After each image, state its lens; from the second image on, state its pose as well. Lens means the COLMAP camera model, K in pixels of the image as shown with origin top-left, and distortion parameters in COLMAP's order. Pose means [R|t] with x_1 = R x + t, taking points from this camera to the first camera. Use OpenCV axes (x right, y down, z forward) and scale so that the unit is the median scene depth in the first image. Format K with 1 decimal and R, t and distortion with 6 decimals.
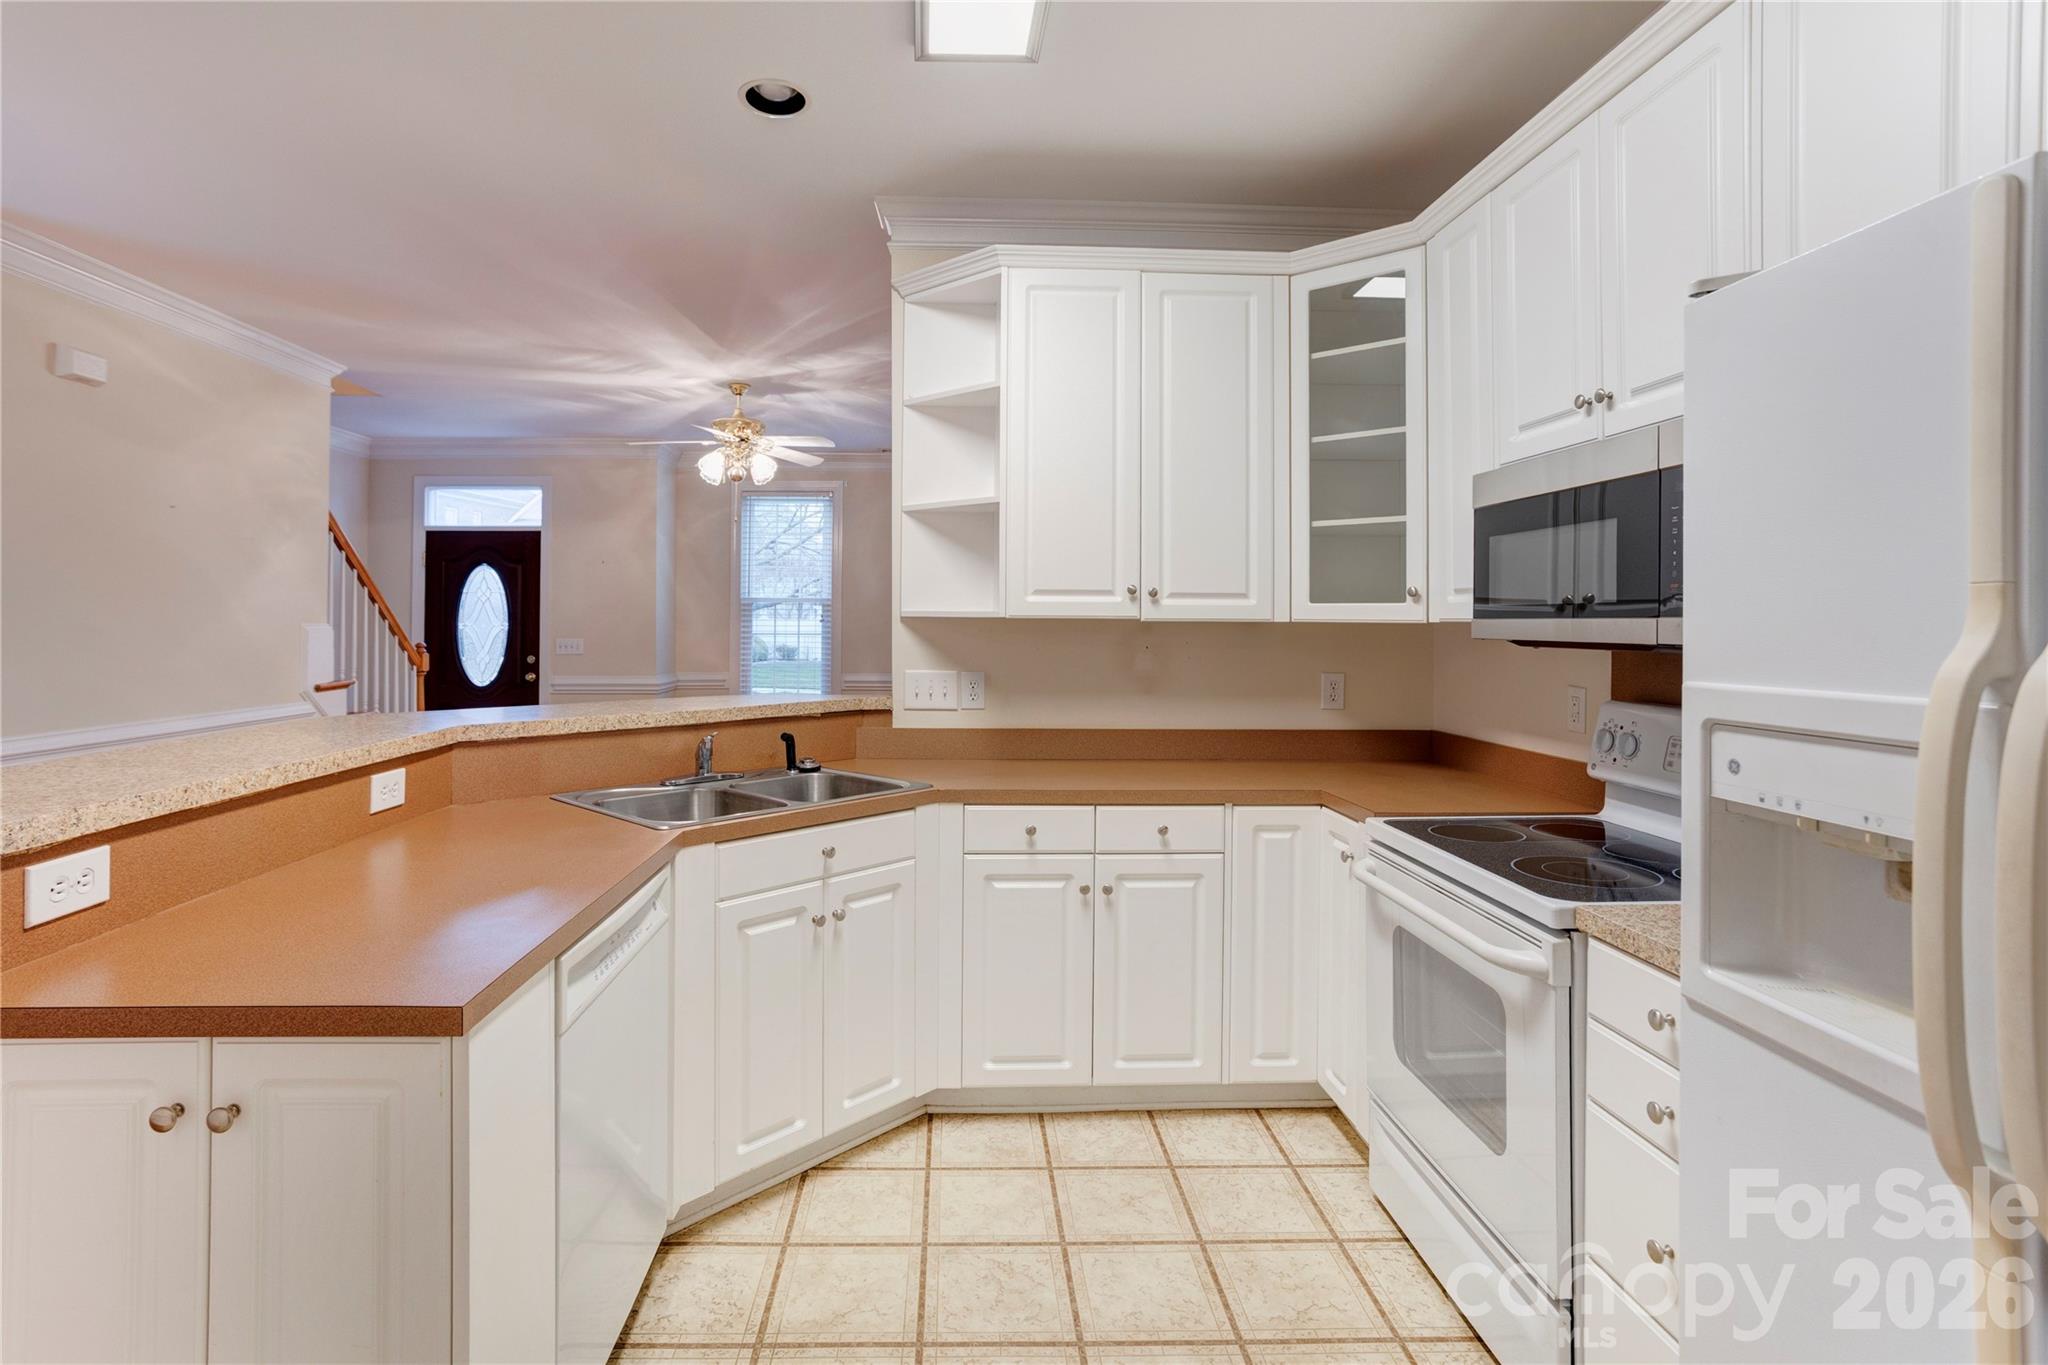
lens RADIAL K [[996.3, 0, 992.9], [0, 996.3, 610.5], [0, 0, 1]] dist [-0.051208, 0.025733]
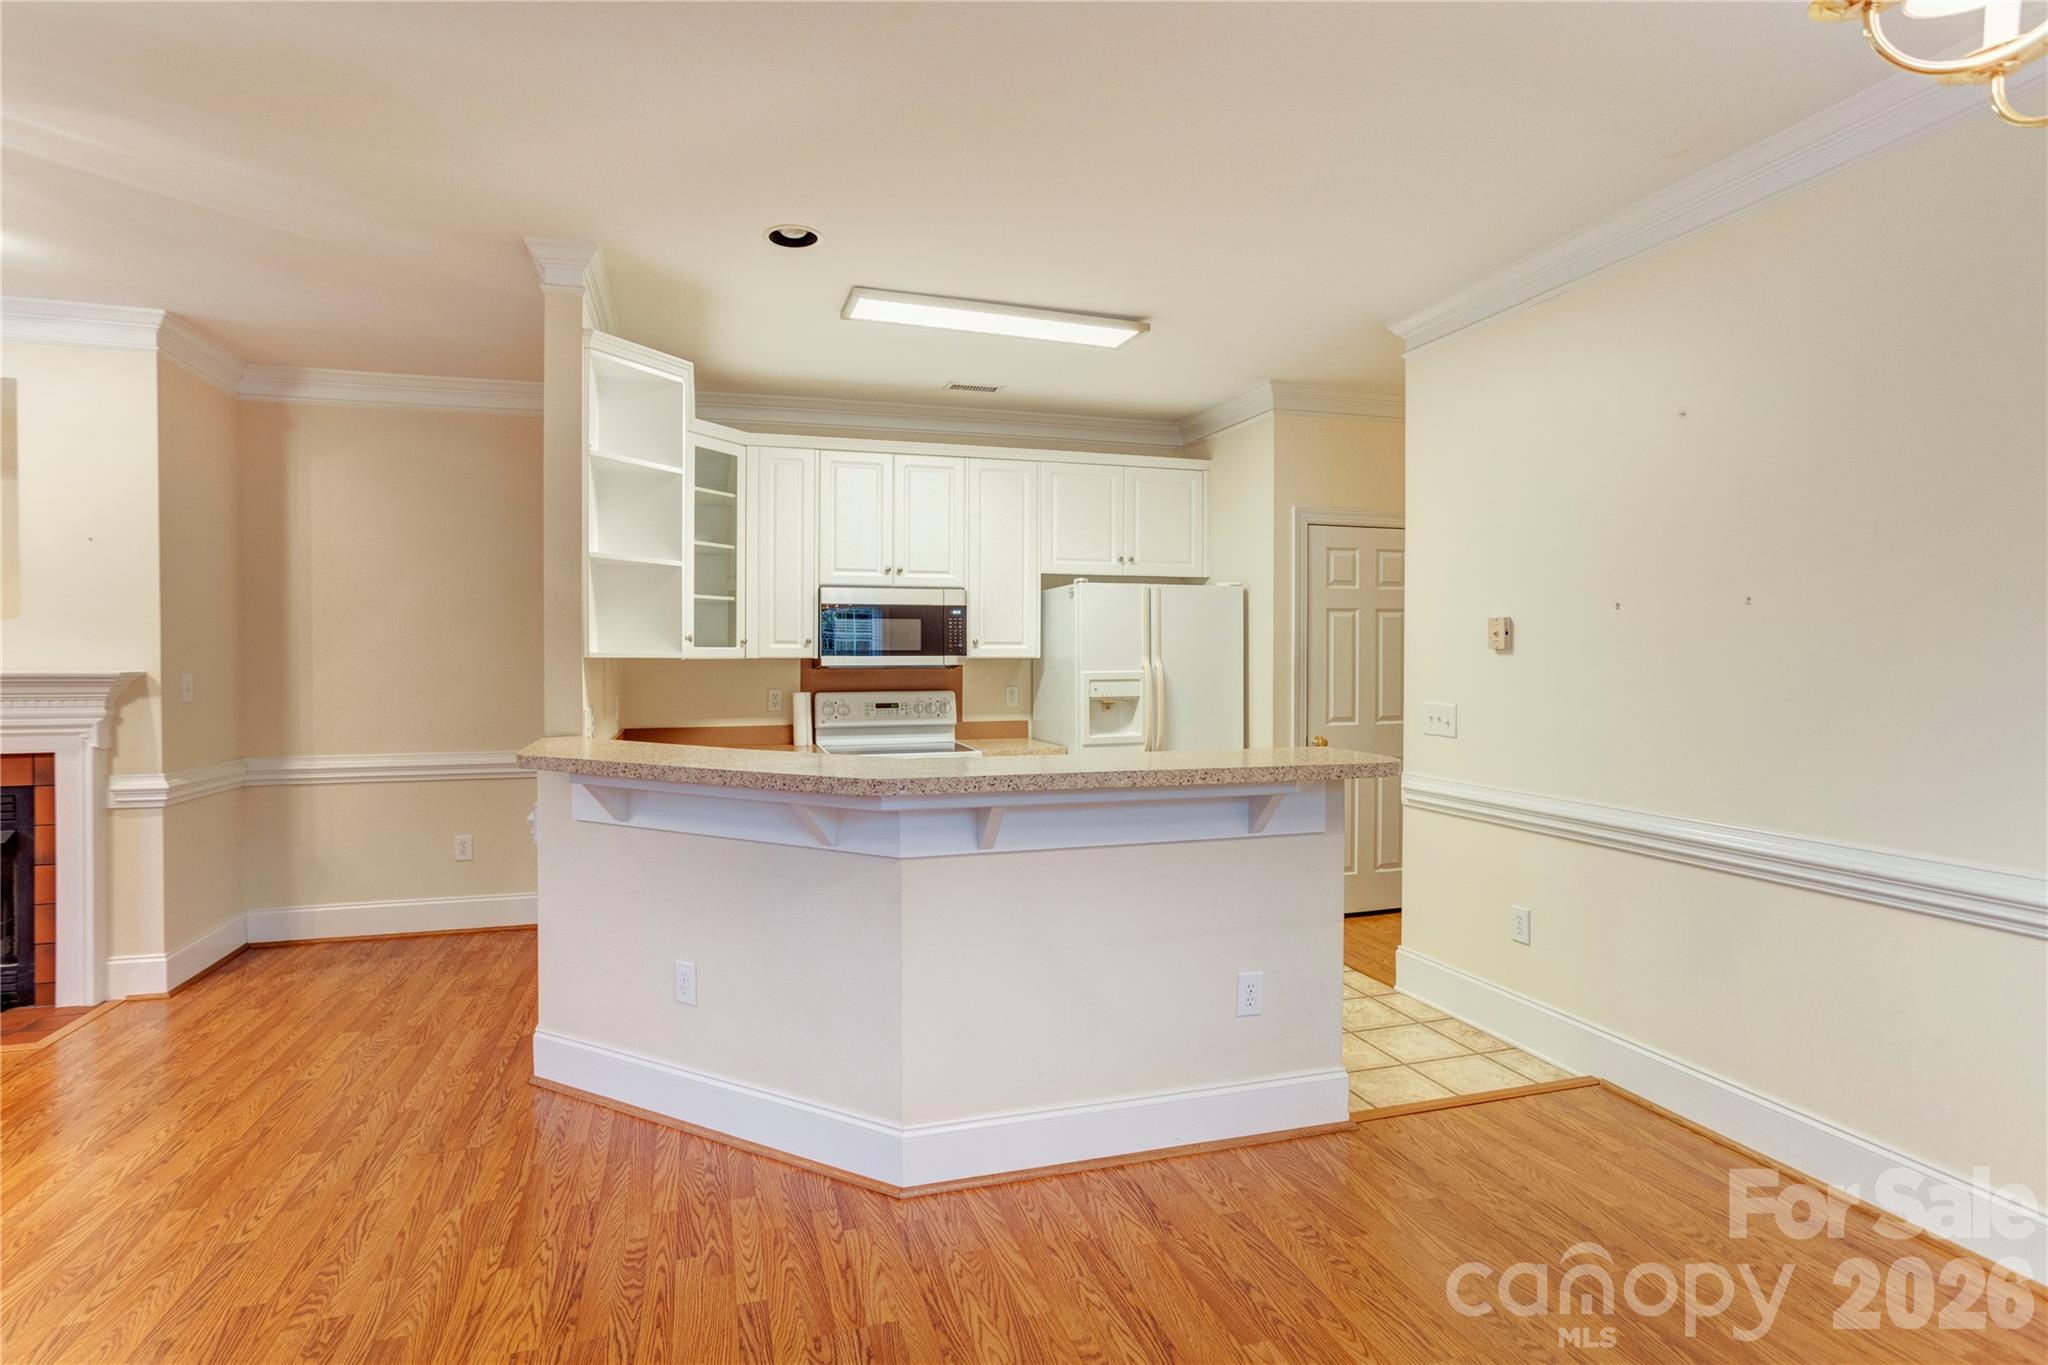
lens RADIAL K [[1018.0, 0, 972.7], [0, 1018.0, 667.5], [0, 0, 1]] dist [-0.044295, 0.035699]
pose [[-0.240448, -0.009268, 0.970618, -0.710890], [0.000938, 0.999952, 0.009781, 0.005533], [-0.970661, 0.003262, -0.240428, 0.502656]]
